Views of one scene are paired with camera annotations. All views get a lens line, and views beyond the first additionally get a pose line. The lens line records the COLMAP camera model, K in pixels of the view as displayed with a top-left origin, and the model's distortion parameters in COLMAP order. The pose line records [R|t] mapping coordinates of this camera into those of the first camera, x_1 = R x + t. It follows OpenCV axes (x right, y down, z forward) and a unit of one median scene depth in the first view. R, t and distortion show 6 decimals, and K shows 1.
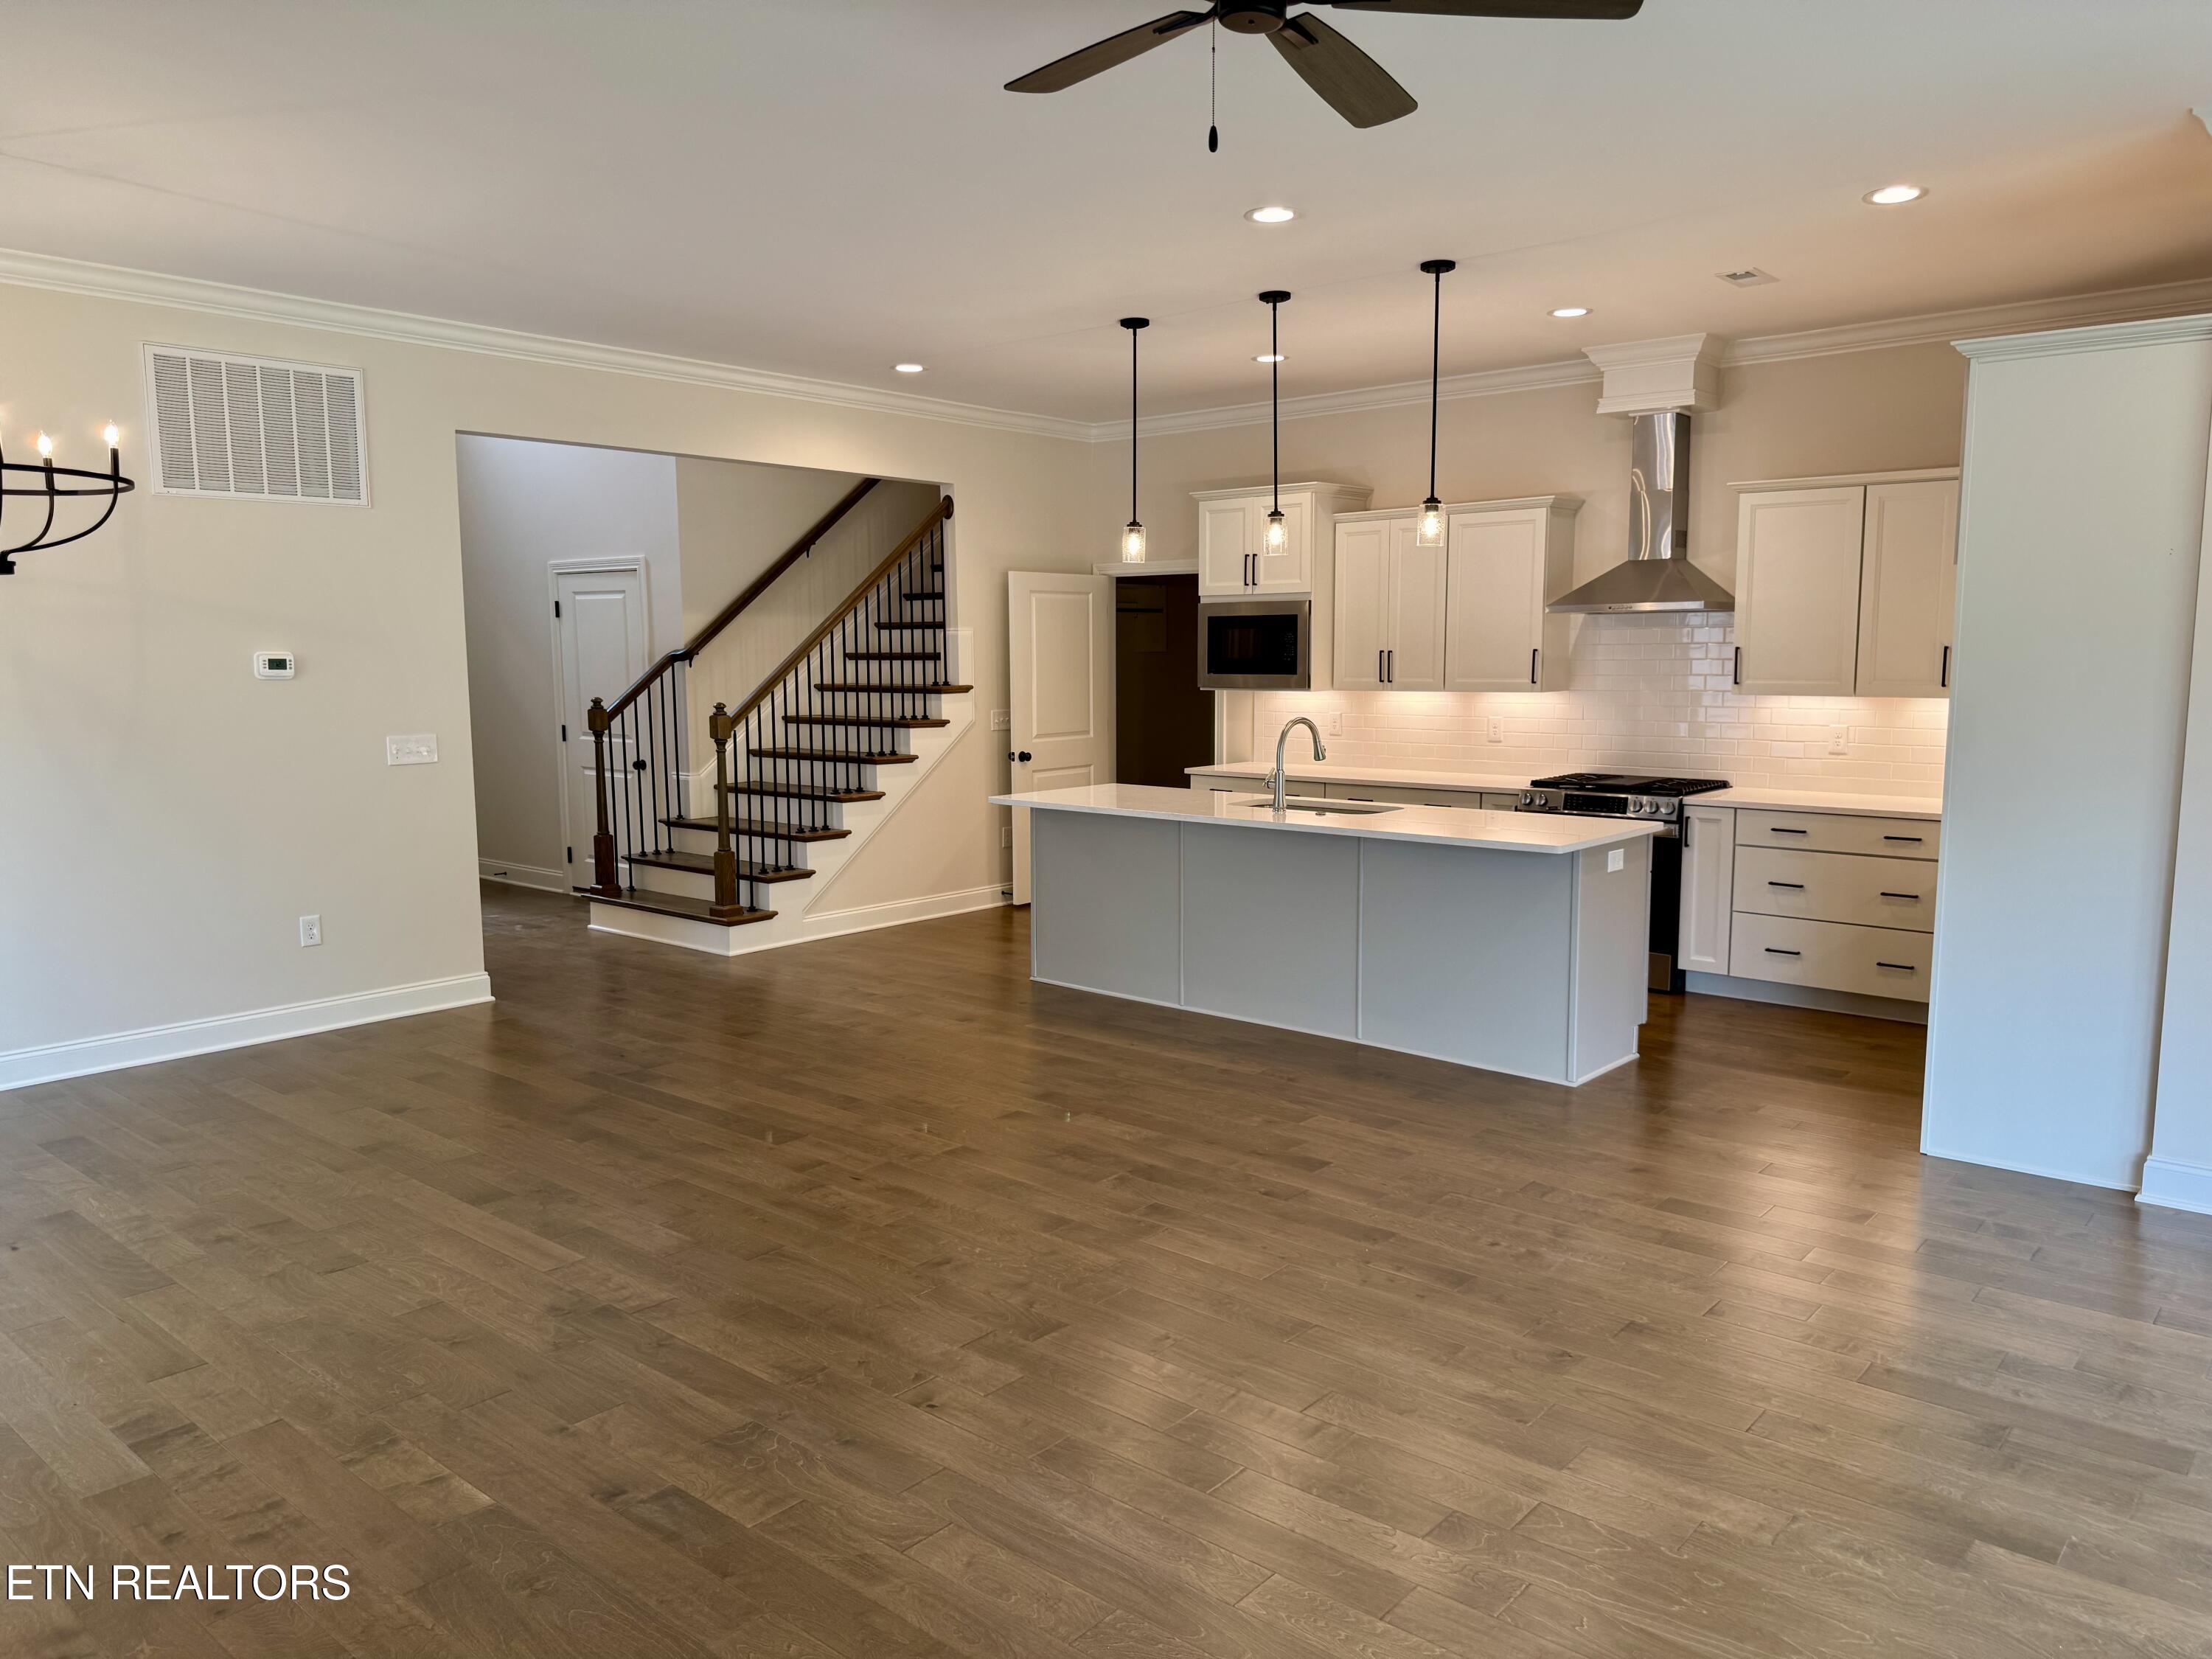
lens RADIAL K [[1587.4, 0, 1114.8], [0, 1587.4, 831.2], [0, 0, 1]] dist [0.001817, 0.007943]
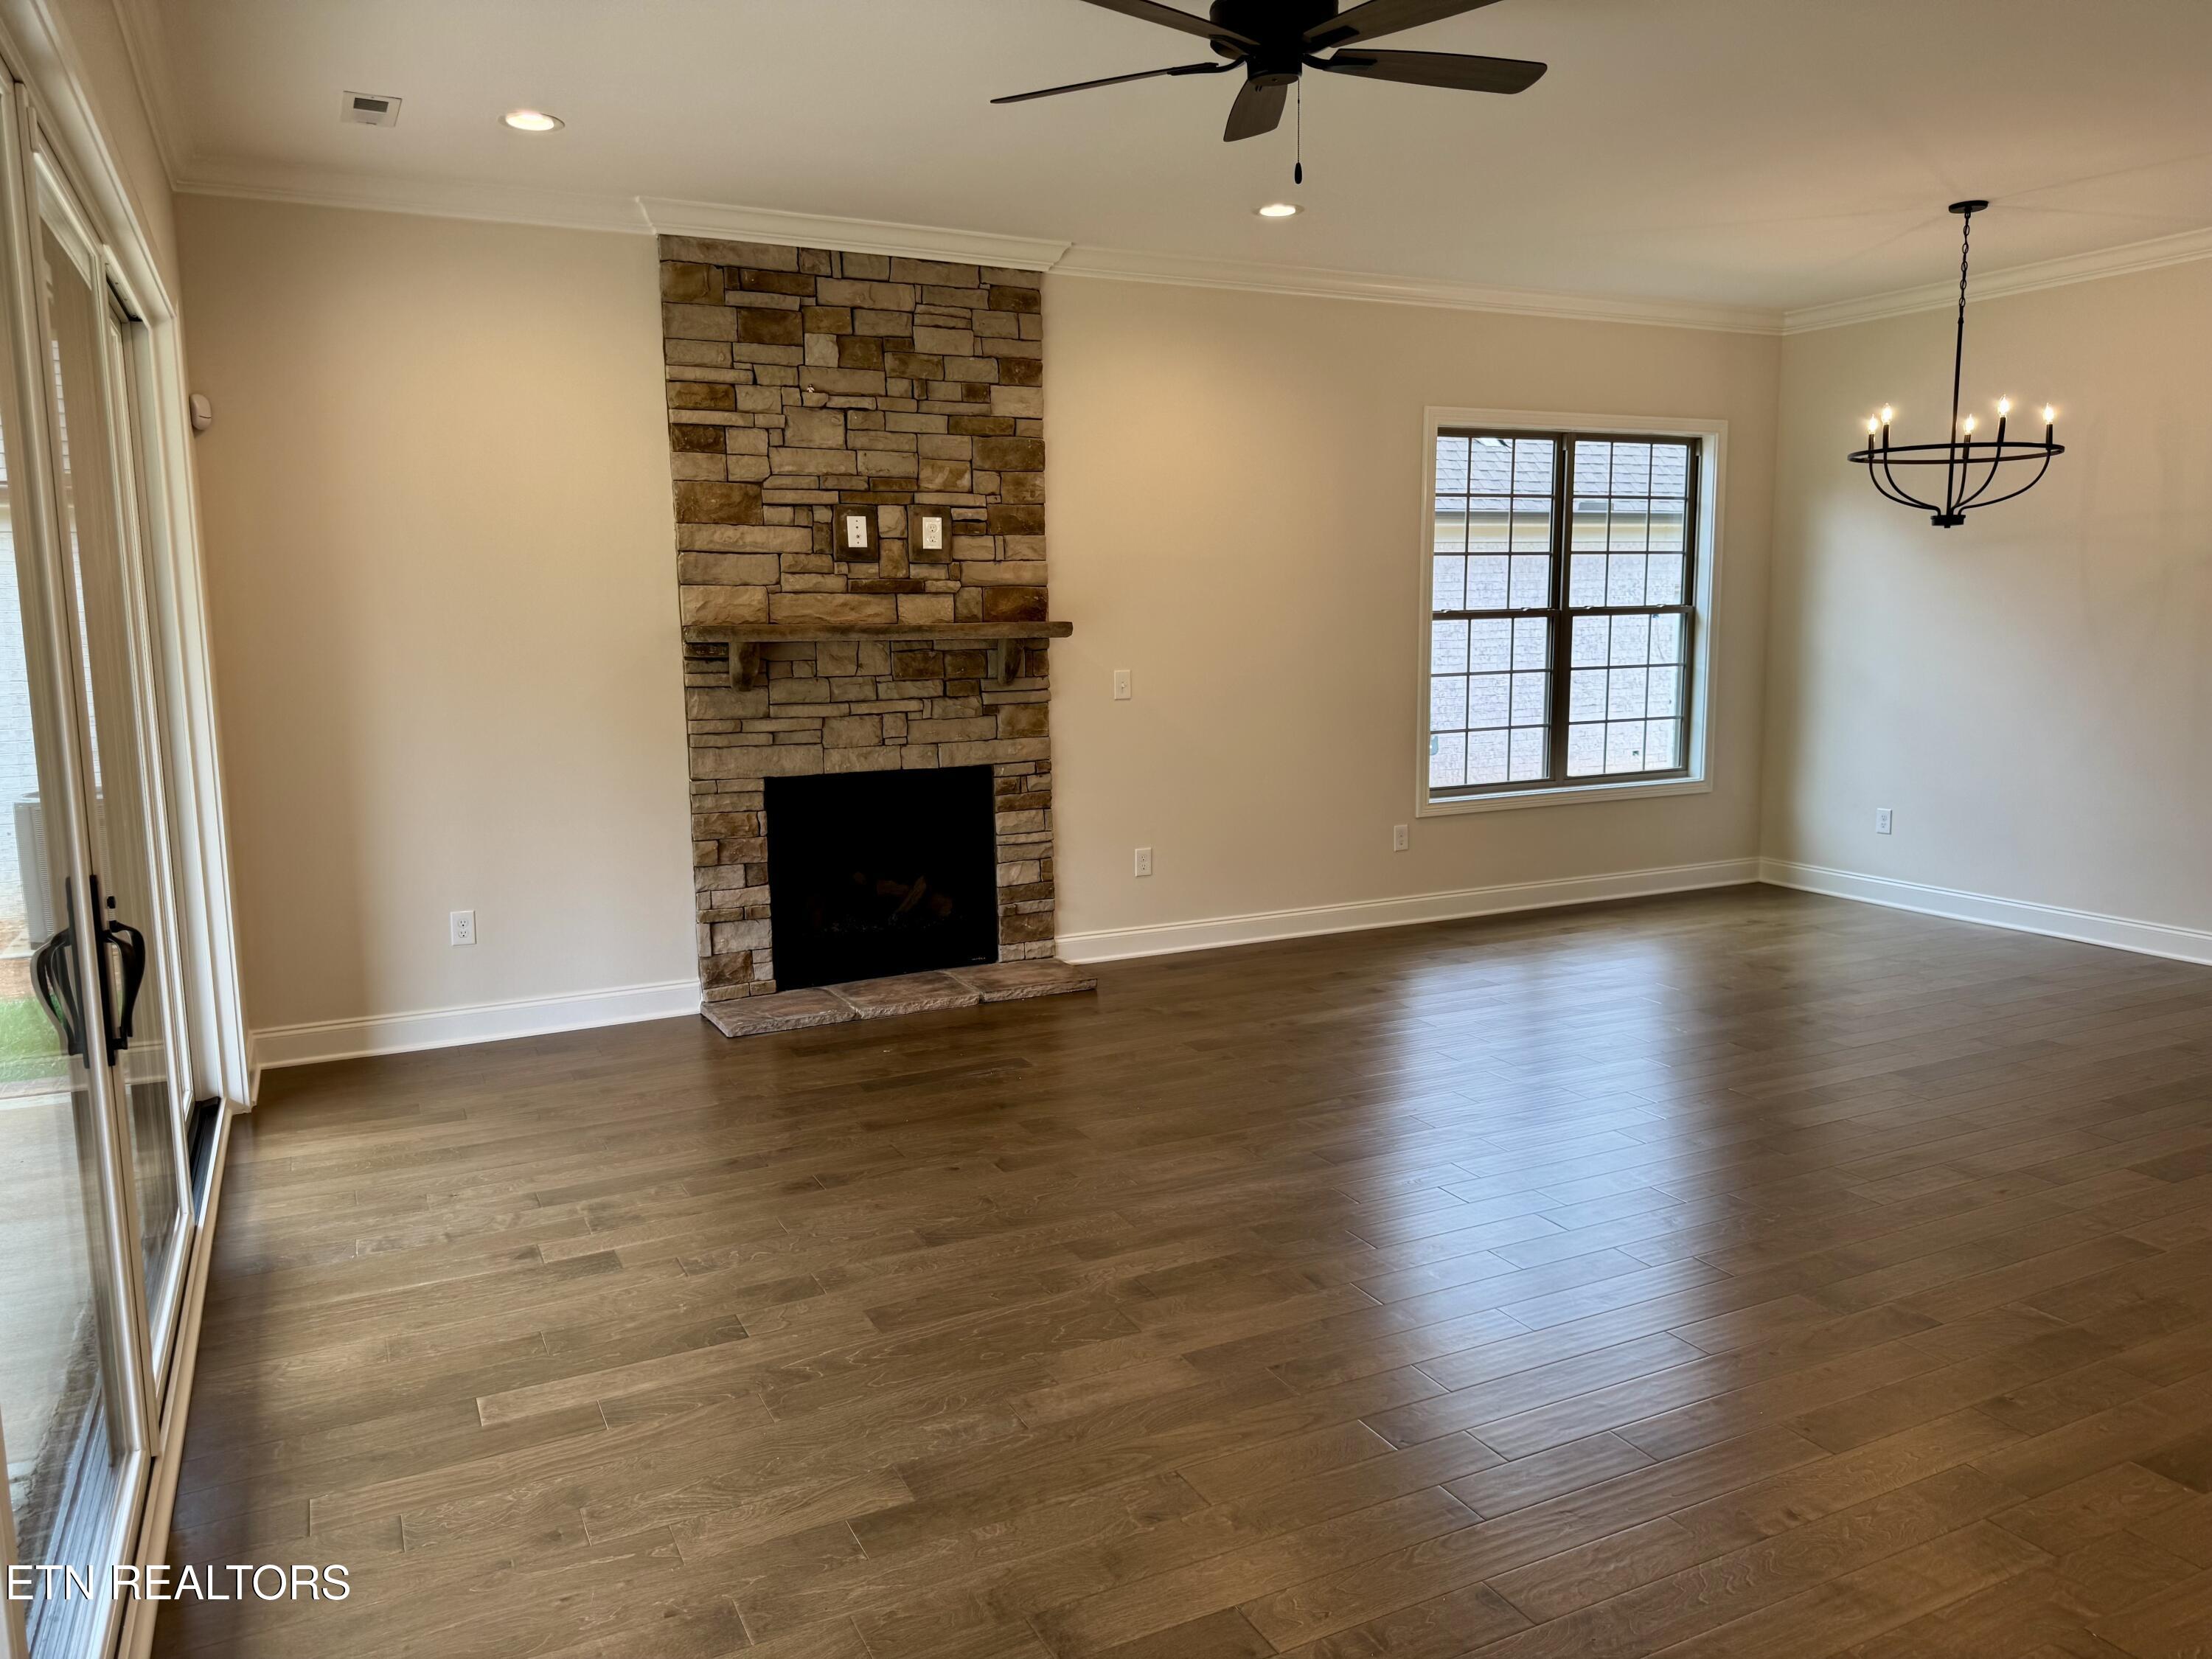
lens RADIAL K [[1563.7, 0, 1106.0], [0, 1563.7, 829.5], [0, 0, 1]] dist [0.219658, -0.423883]
pose [[-0.386405, 0.136692, -0.912144, 0.967219], [-0.106577, 0.975715, 0.191367, -0.111610], [0.916151, 0.171159, -0.362453, 1.009568]]
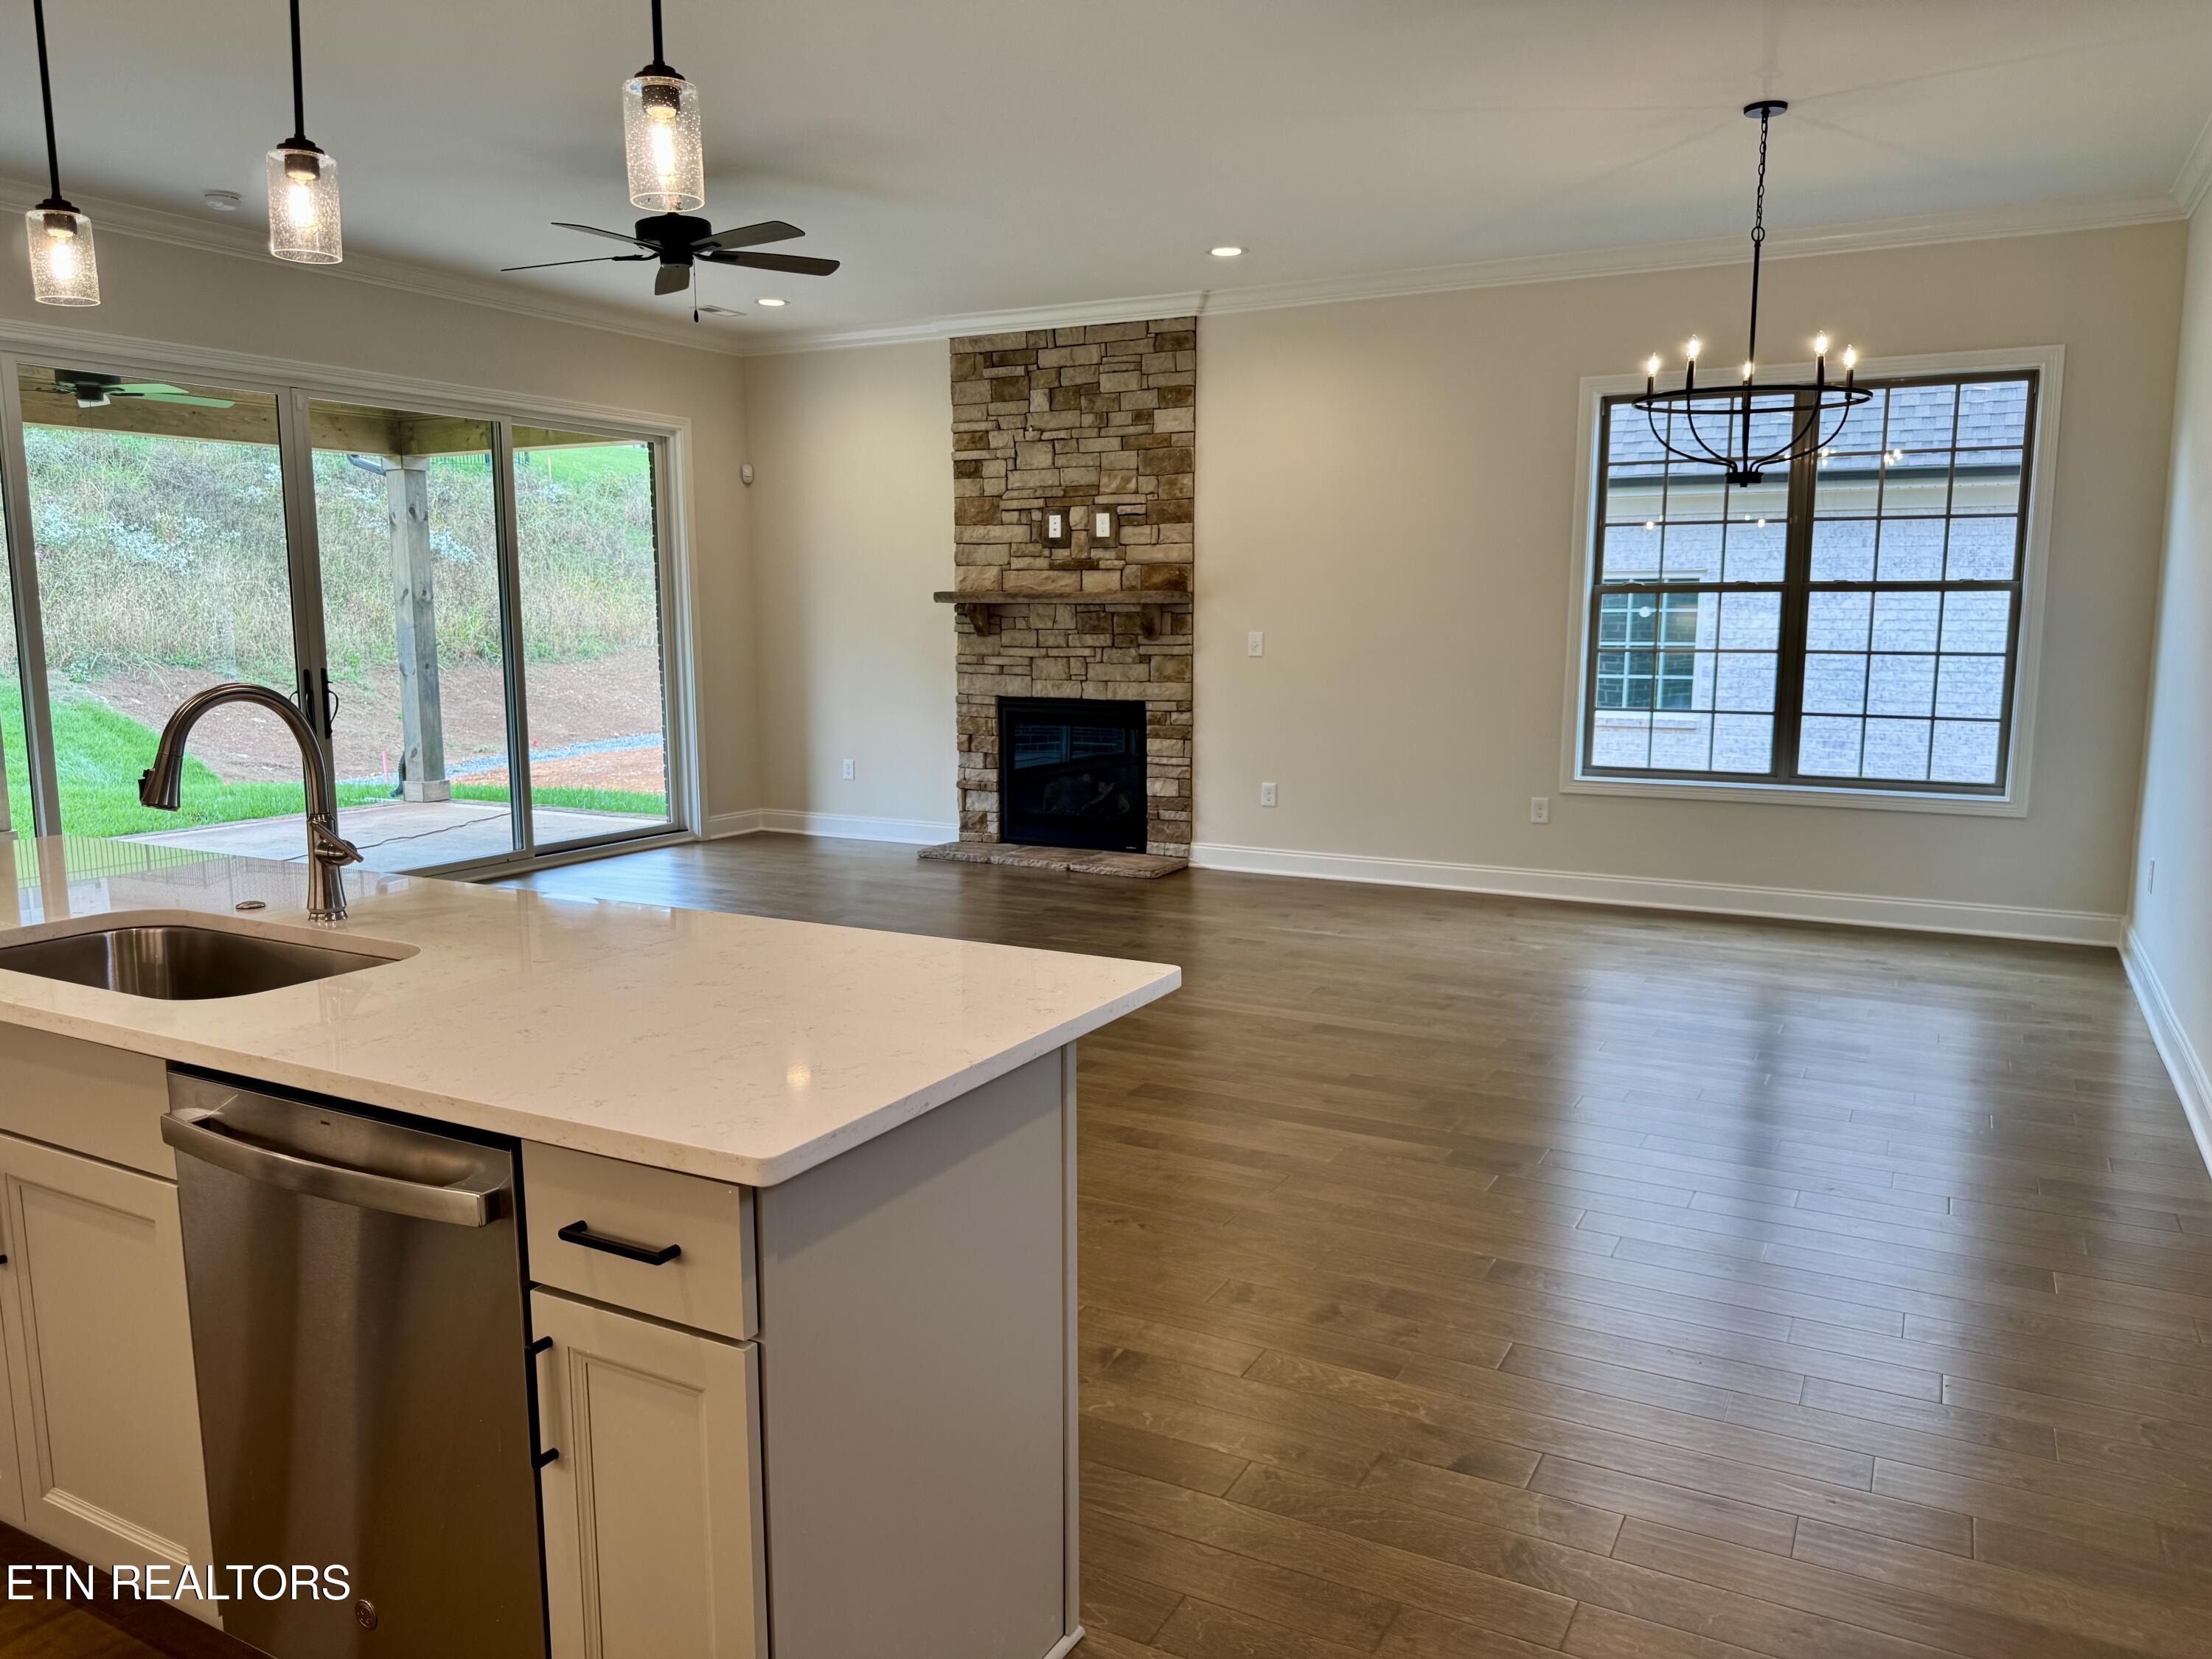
lens RADIAL K [[1563.7, 0, 1106.0], [0, 1563.7, 829.5], [0, 0, 1]] dist [0.219658, -0.423883]
pose [[-0.975431, 0.035852, -0.217370, 0.013035], [-0.024749, 0.962591, 0.269827, -0.262270], [0.218913, 0.268577, -0.938053, 2.369568]]
